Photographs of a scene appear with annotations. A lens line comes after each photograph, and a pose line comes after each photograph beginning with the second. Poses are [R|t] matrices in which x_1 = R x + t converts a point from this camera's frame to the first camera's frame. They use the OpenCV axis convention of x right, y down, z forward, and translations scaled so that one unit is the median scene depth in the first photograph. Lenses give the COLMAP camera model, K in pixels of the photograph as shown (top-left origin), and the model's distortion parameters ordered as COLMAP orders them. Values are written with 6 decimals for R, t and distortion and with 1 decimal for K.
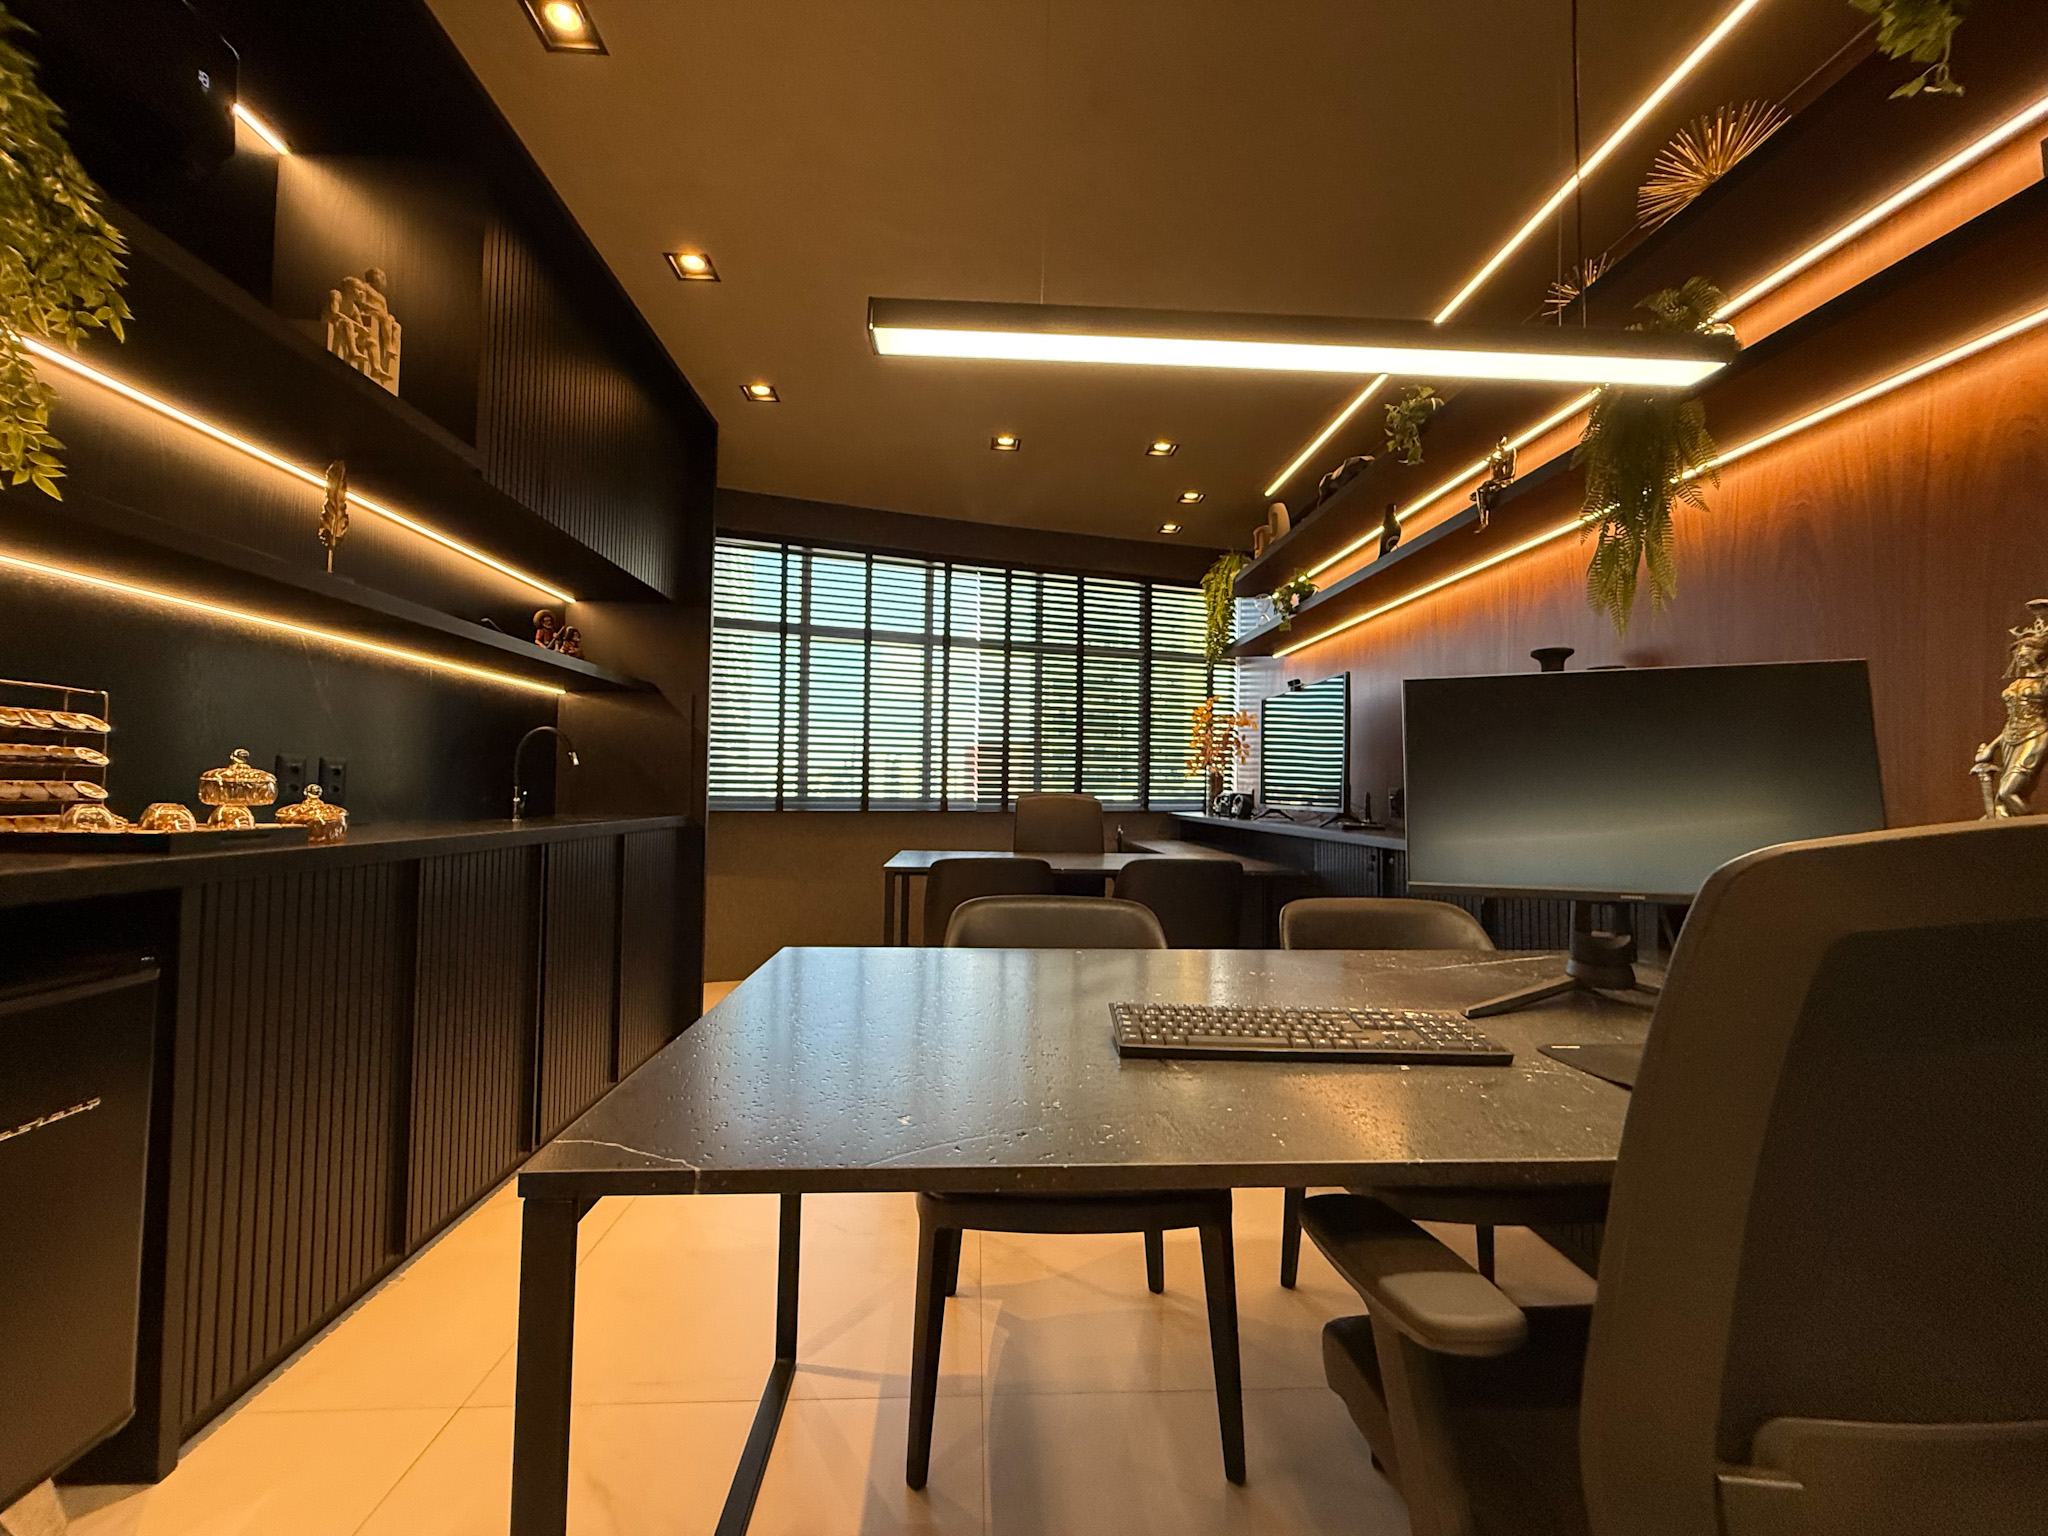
lens RADIAL K [[820.3, 0, 1015.1], [0, 820.3, 765.6], [0, 0, 1]] dist [0.000550, -0.000388]
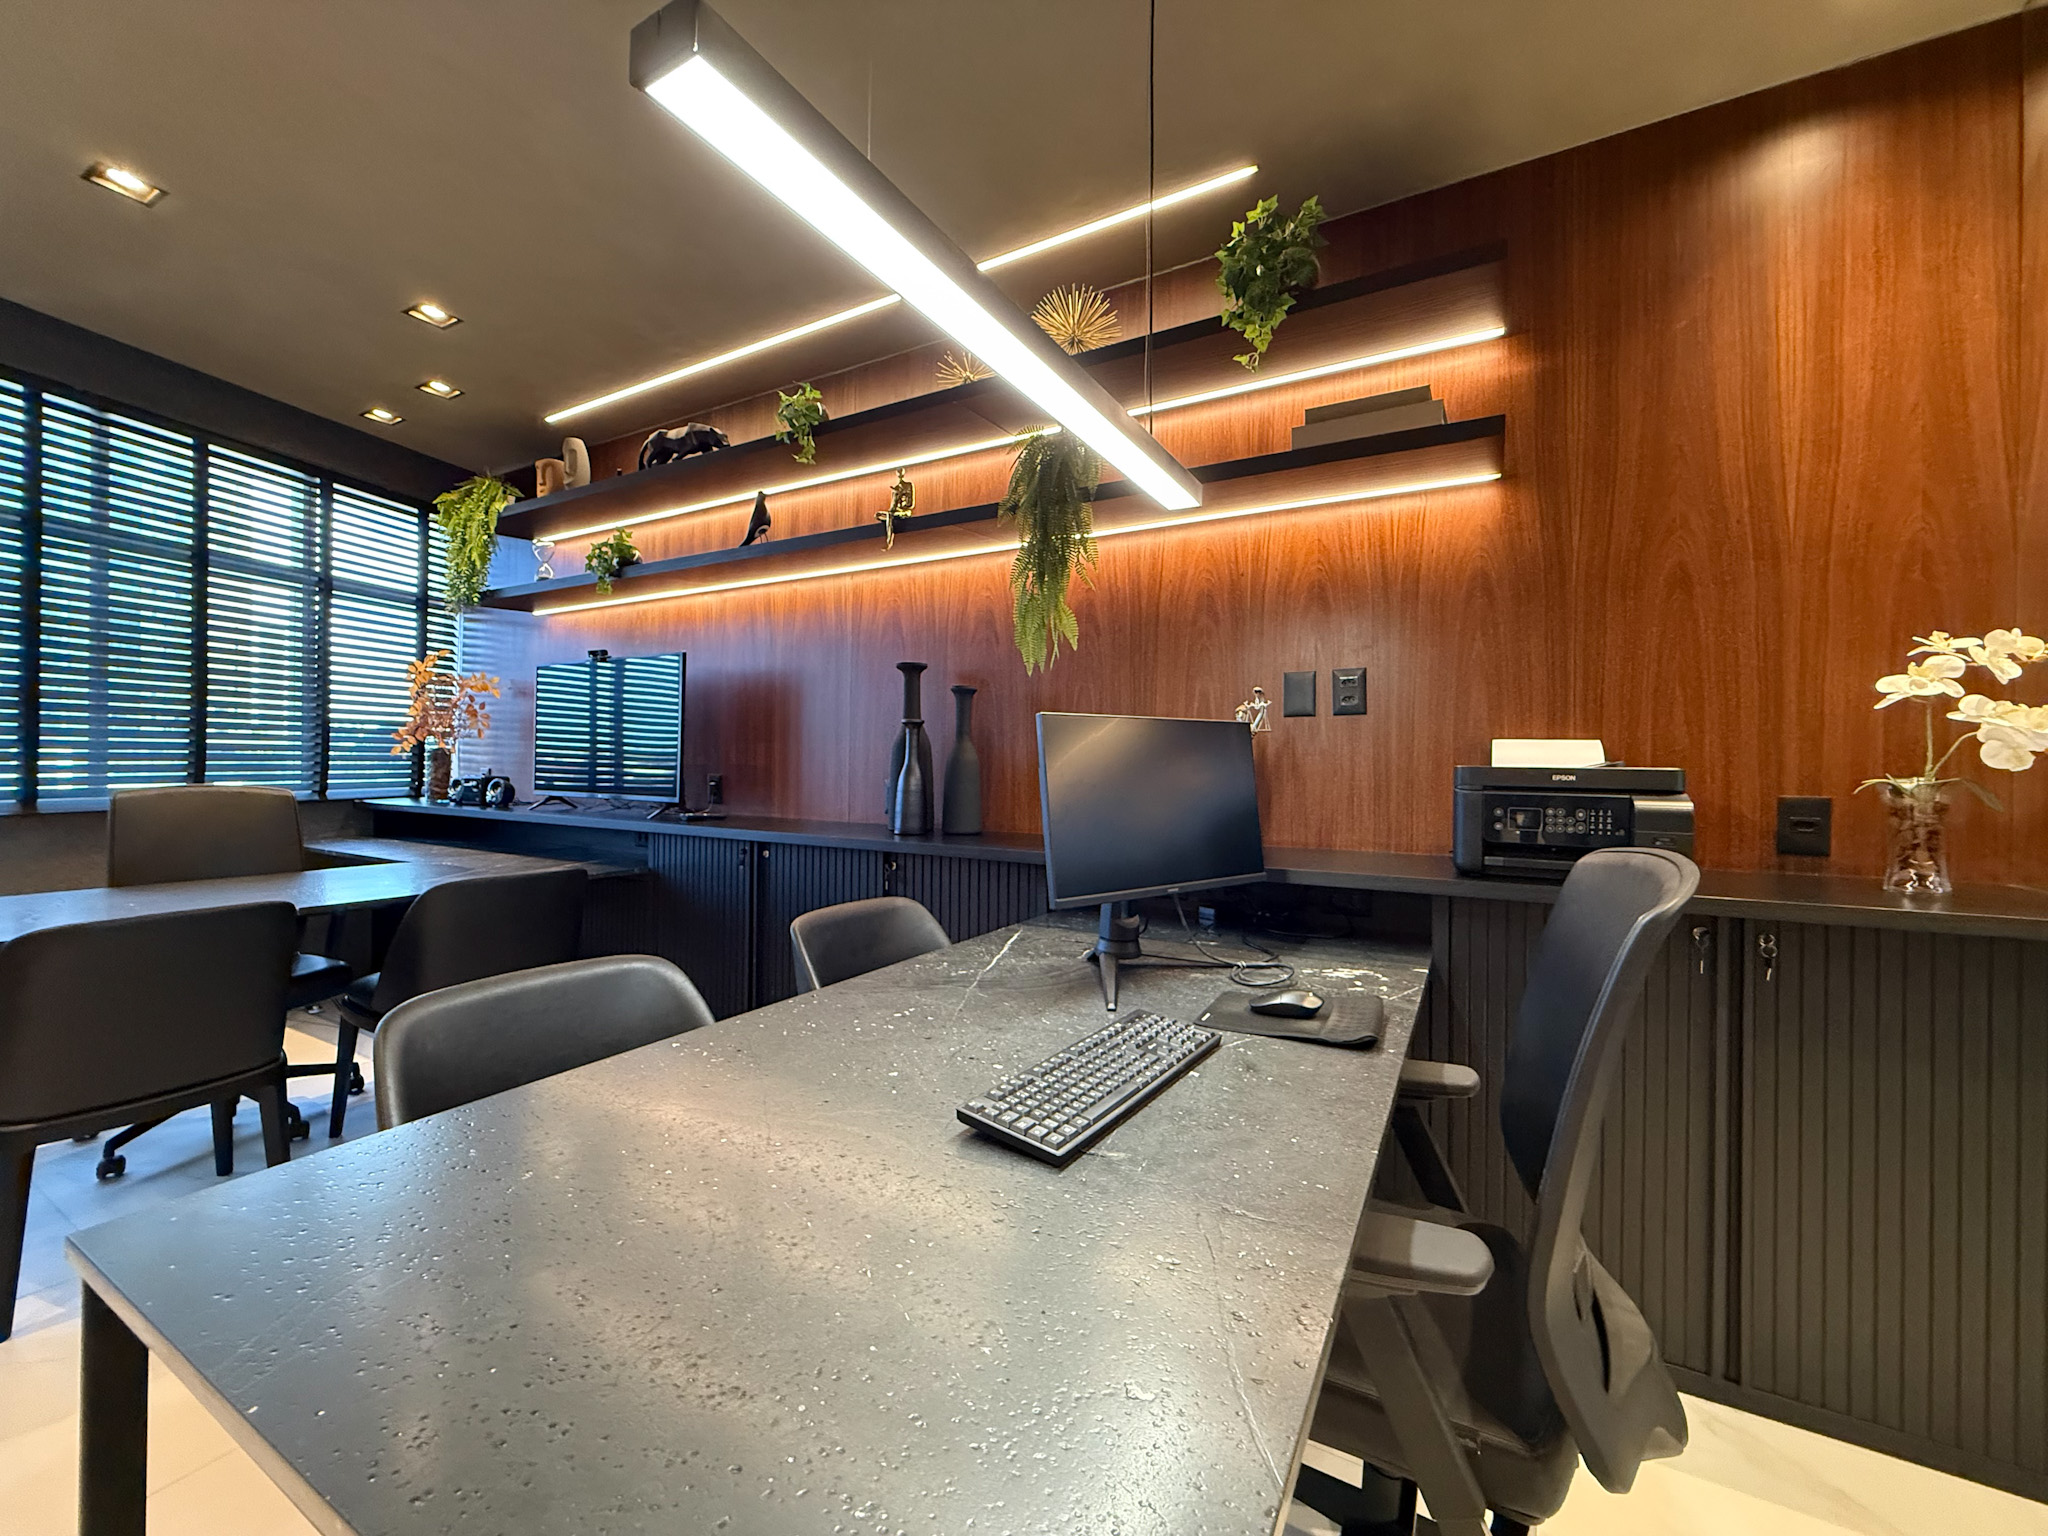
lens RADIAL K [[820.3, 0, 1015.1], [0, 820.3, 765.6], [0, 0, 1]] dist [0.000550, -0.000388]
pose [[0.547460, -0.008659, 0.836787, -0.121347], [-0.031208, 0.999040, 0.030756, -0.017748], [-0.836250, -0.042952, 0.546664, 0.117174]]
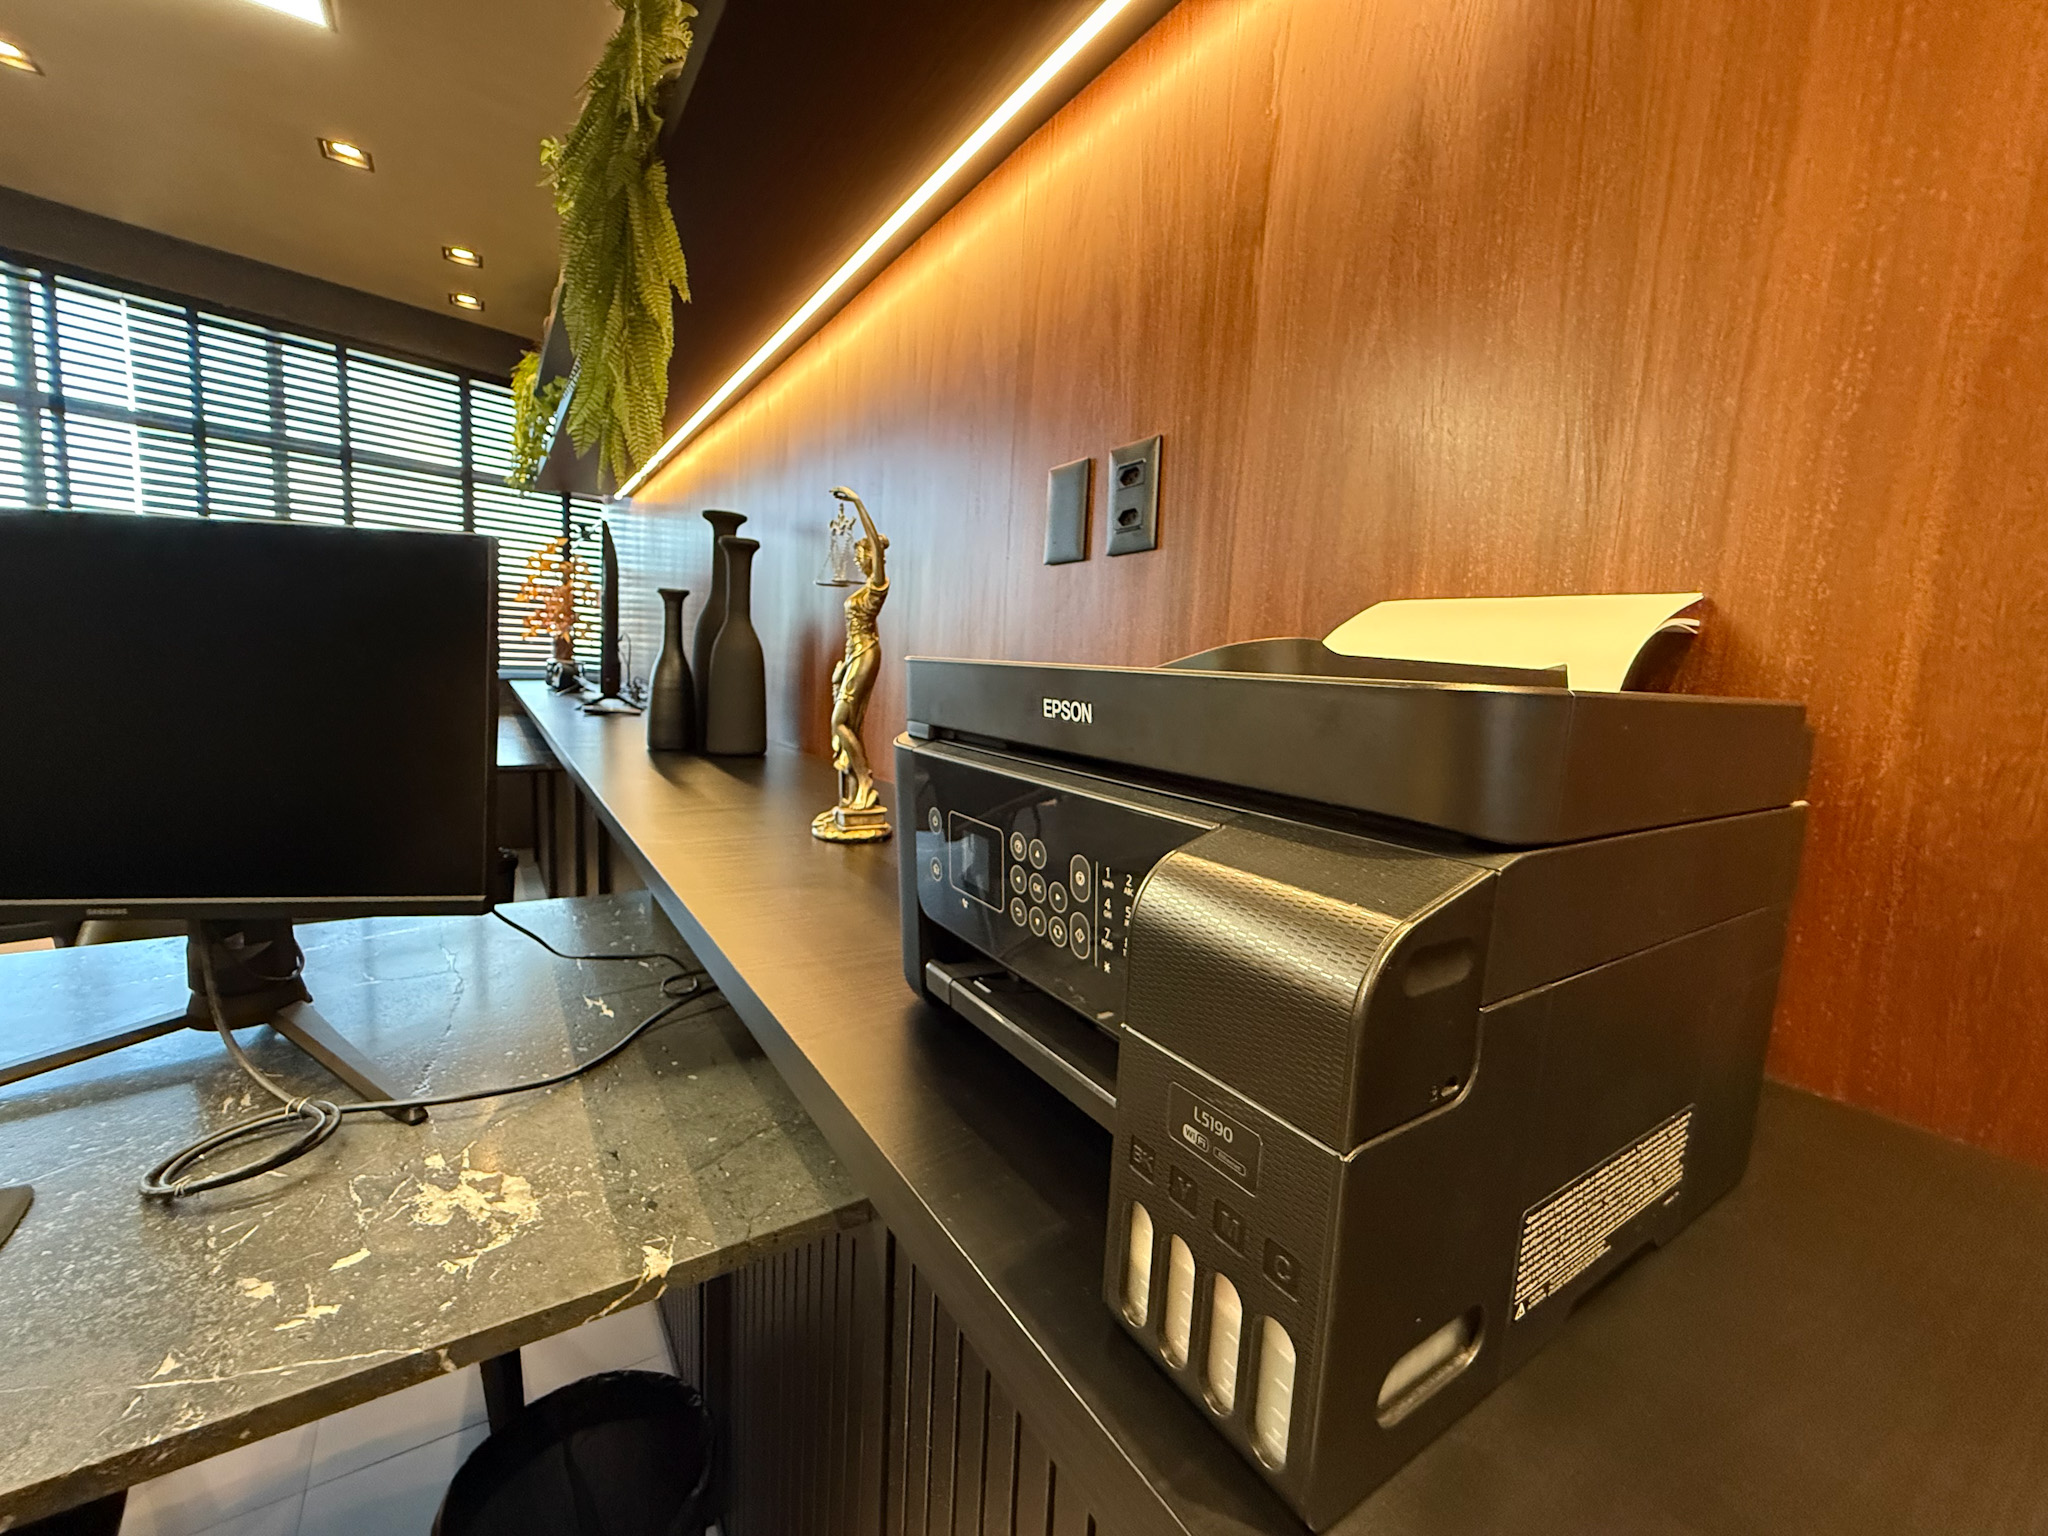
lens RADIAL K [[820.3, 0, 1015.1], [0, 820.3, 765.6], [0, 0, 1]] dist [0.000550, -0.000388]
pose [[0.866082, -0.031694, 0.498895, 0.243203], [-0.054299, 0.986119, 0.156911, -0.016201], [-0.496943, -0.162987, 0.852339, 0.045356]]
